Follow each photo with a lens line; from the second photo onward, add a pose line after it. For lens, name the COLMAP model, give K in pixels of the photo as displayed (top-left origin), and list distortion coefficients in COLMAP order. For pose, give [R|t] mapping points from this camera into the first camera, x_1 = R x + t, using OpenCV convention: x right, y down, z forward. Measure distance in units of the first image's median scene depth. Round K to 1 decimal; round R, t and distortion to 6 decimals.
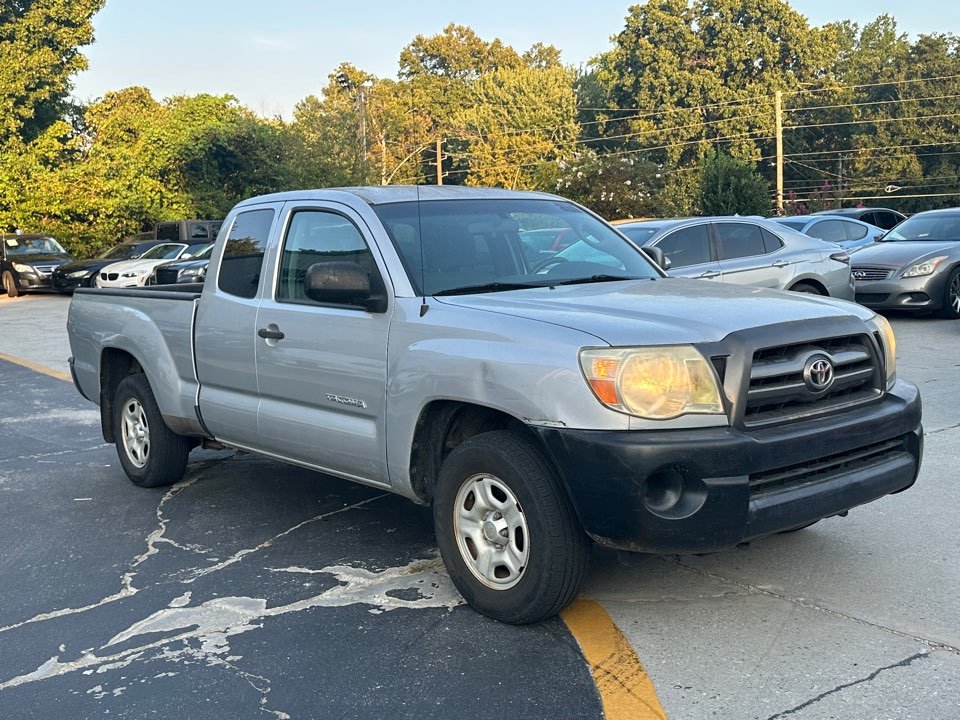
lens RADIAL K [[1105.1, 0, 480.0], [0, 1105.1, 360.0], [0, 0, 1]] dist [0.147268, -0.273843]
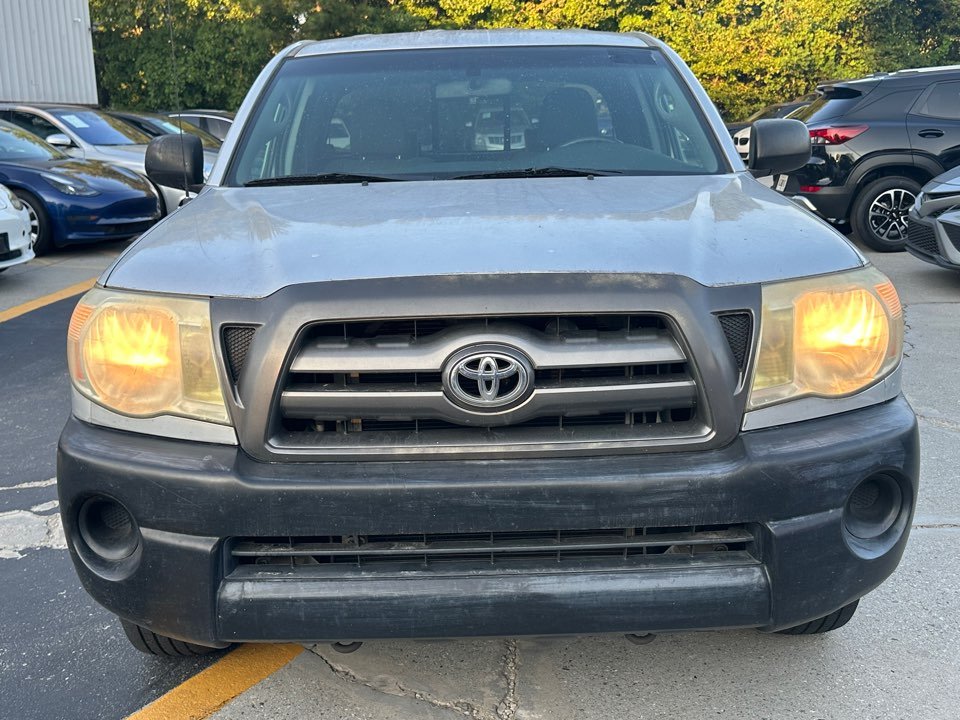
lens RADIAL K [[1105.1, 0, 480.0], [0, 1105.1, 360.0], [0, 0, 1]] dist [0.147268, -0.273843]
pose [[0.777093, 0.150559, -0.611112, 0.094269], [-0.076024, 0.986311, 0.146324, -0.011084], [0.624777, -0.067248, 0.777902, 0.090285]]
